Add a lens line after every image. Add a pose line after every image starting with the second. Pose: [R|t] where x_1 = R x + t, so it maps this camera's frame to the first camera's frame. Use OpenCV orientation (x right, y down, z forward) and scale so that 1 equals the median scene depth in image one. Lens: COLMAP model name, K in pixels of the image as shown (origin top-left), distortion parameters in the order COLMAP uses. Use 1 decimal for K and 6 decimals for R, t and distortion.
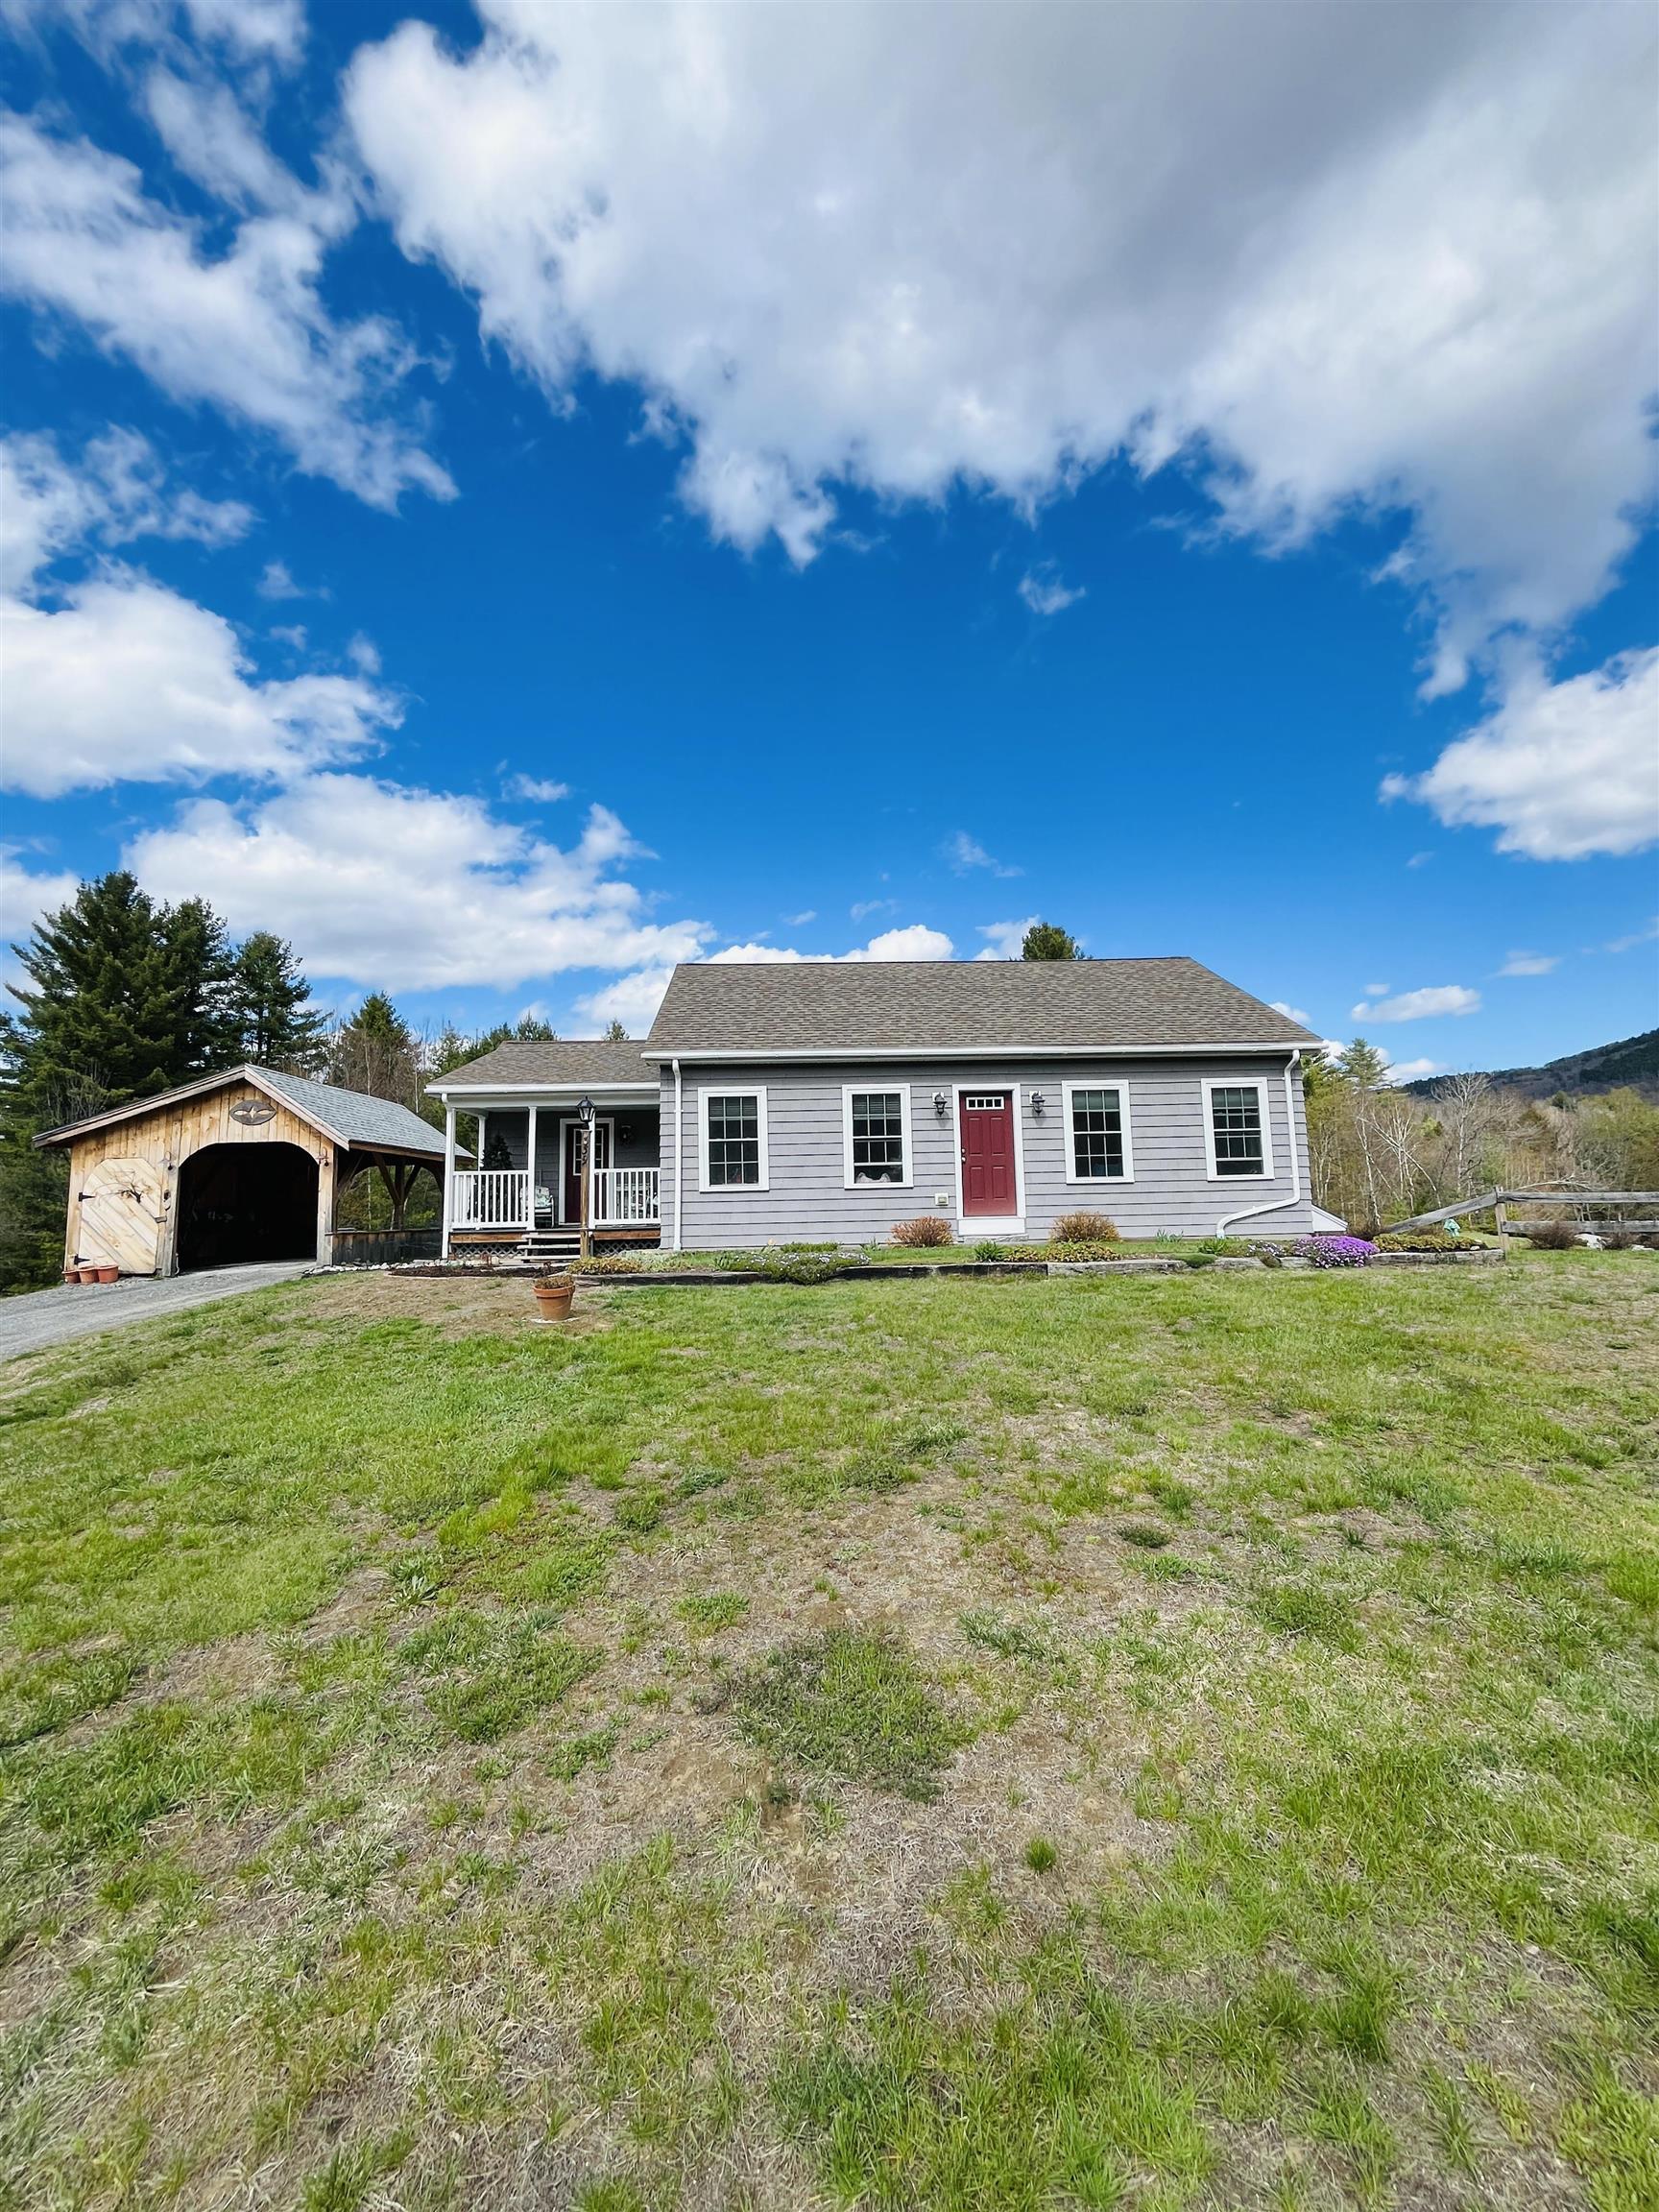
lens RADIAL K [[895.3, 0, 827.5], [0, 895.3, 1102.6], [0, 0, 1]] dist [-0.001435, -0.000219]
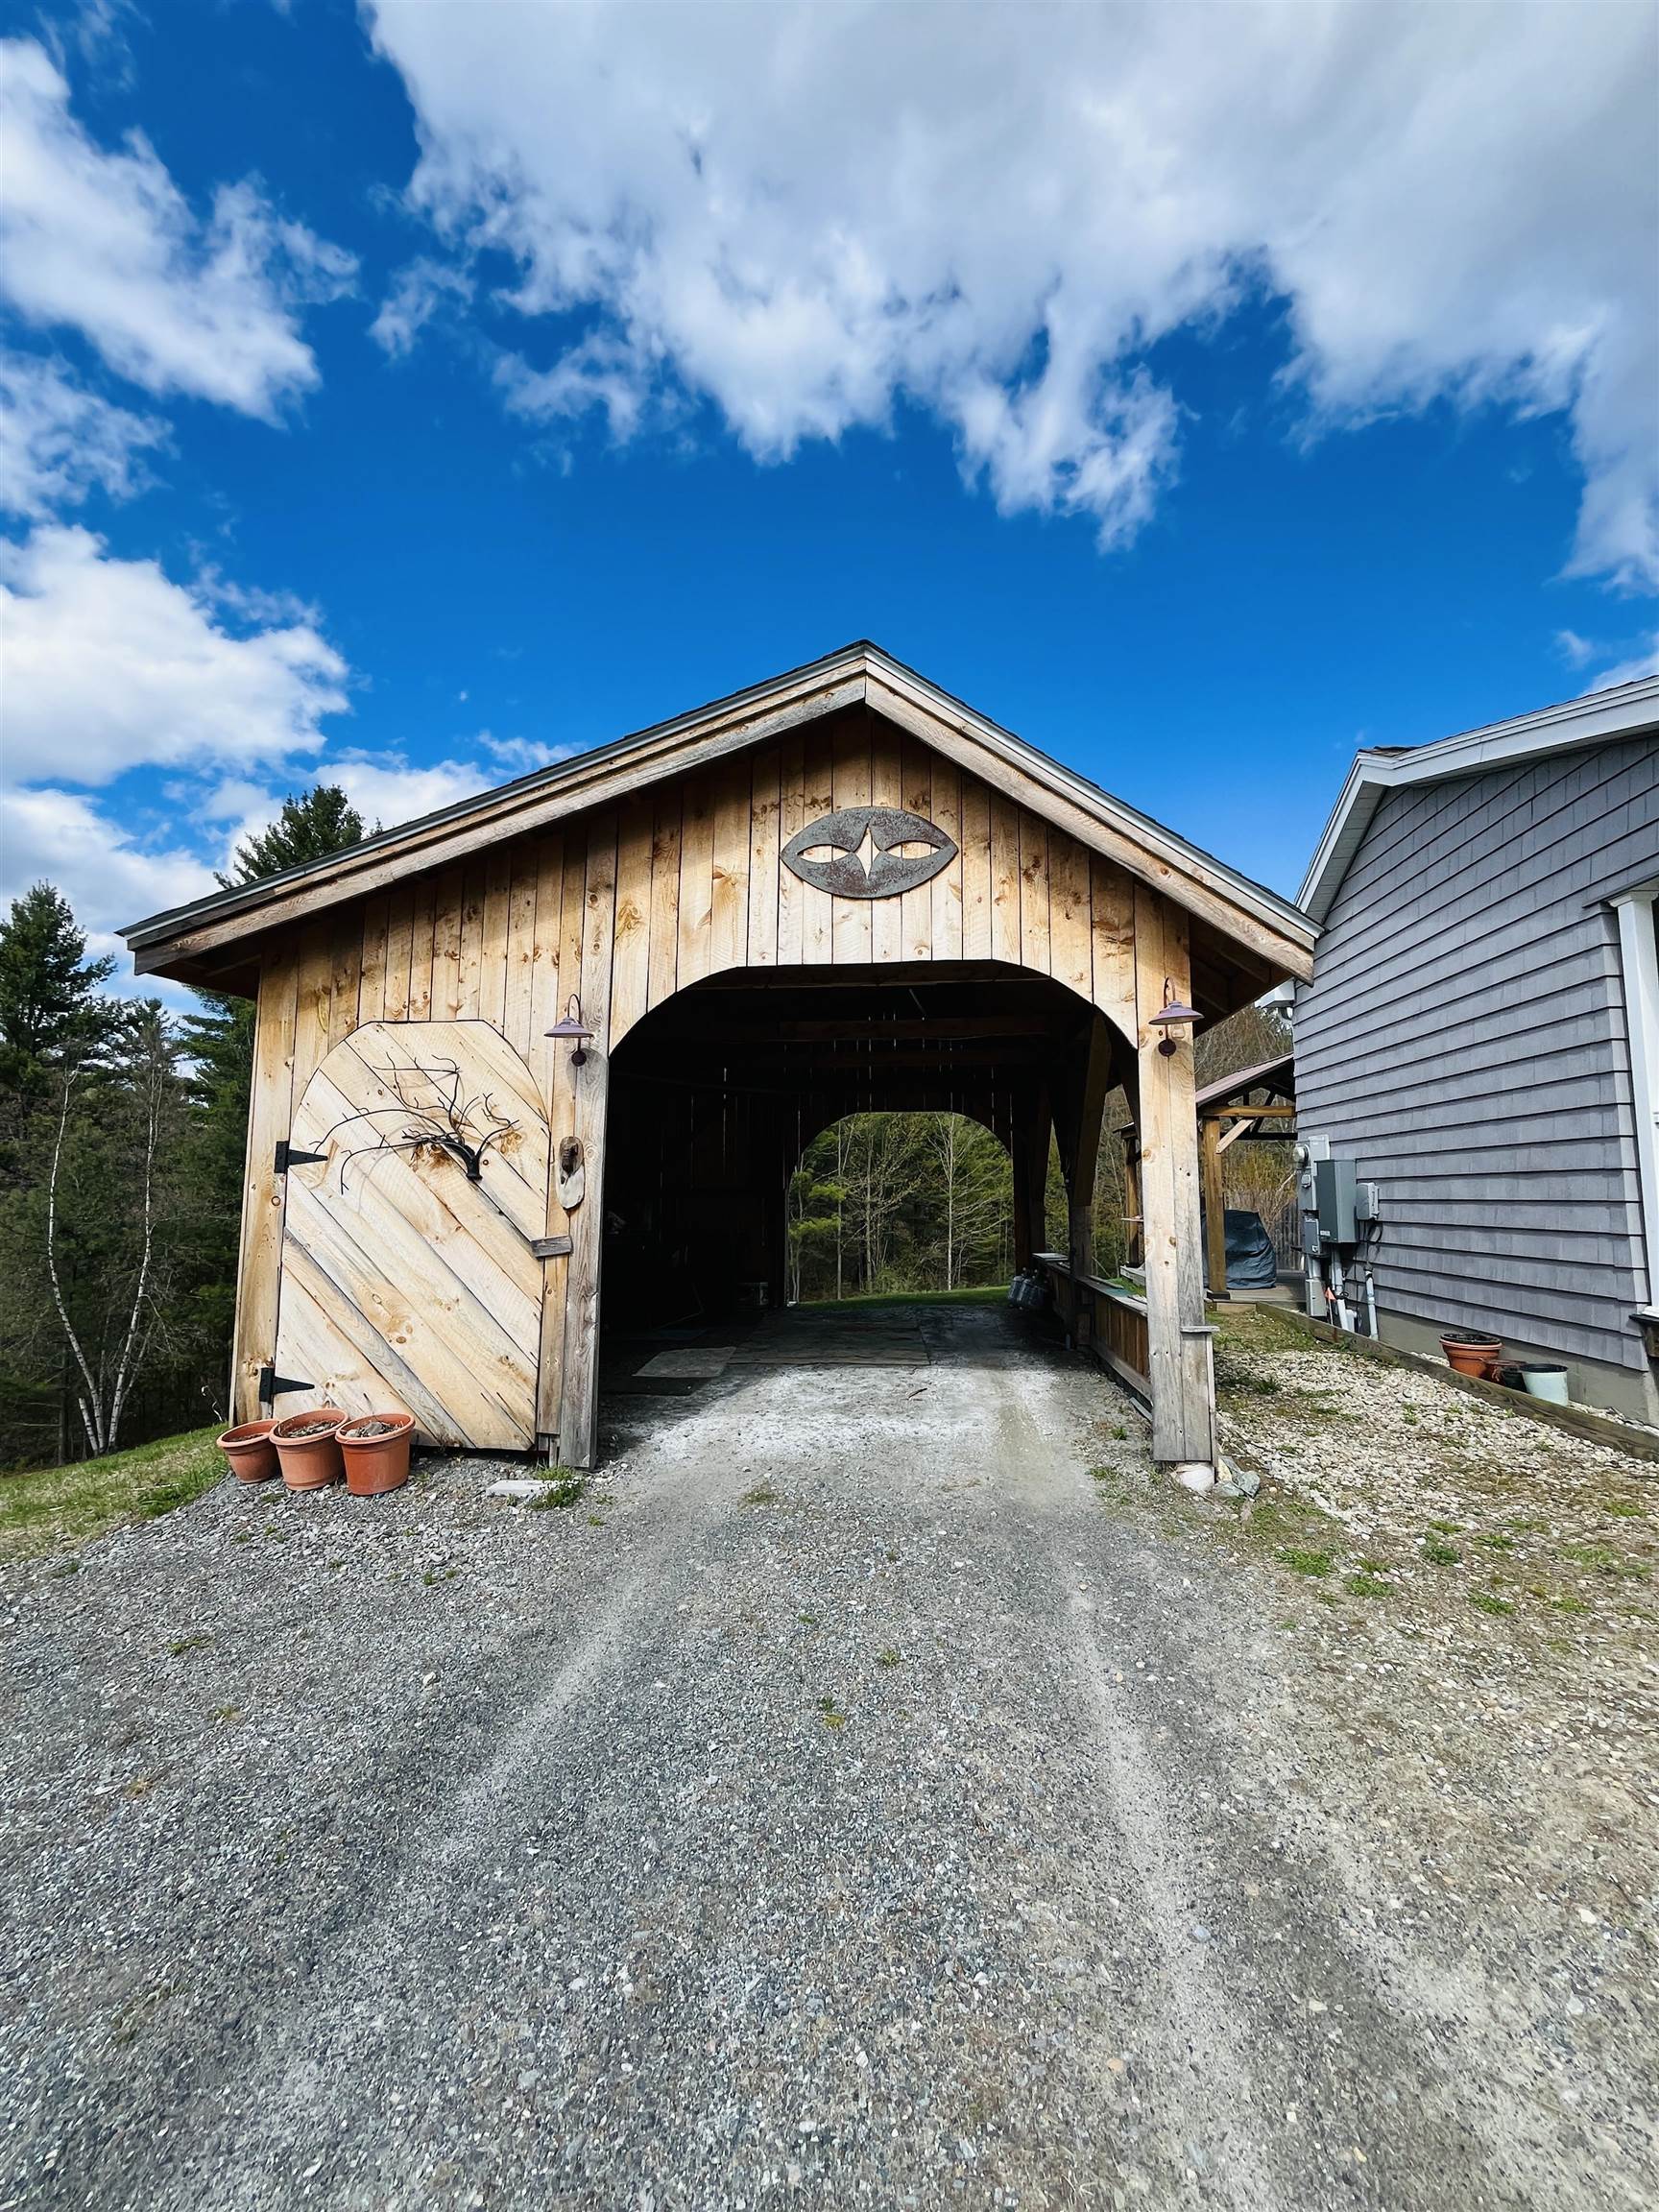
lens RADIAL K [[895.3, 0, 827.5], [0, 895.3, 1102.6], [0, 0, 1]] dist [-0.001435, -0.000219]
pose [[0.988346, 0.013081, -0.151658, -0.618922], [-0.011077, 0.999840, 0.014051, 0.082093], [0.151818, -0.012207, 0.988333, 0.742918]]
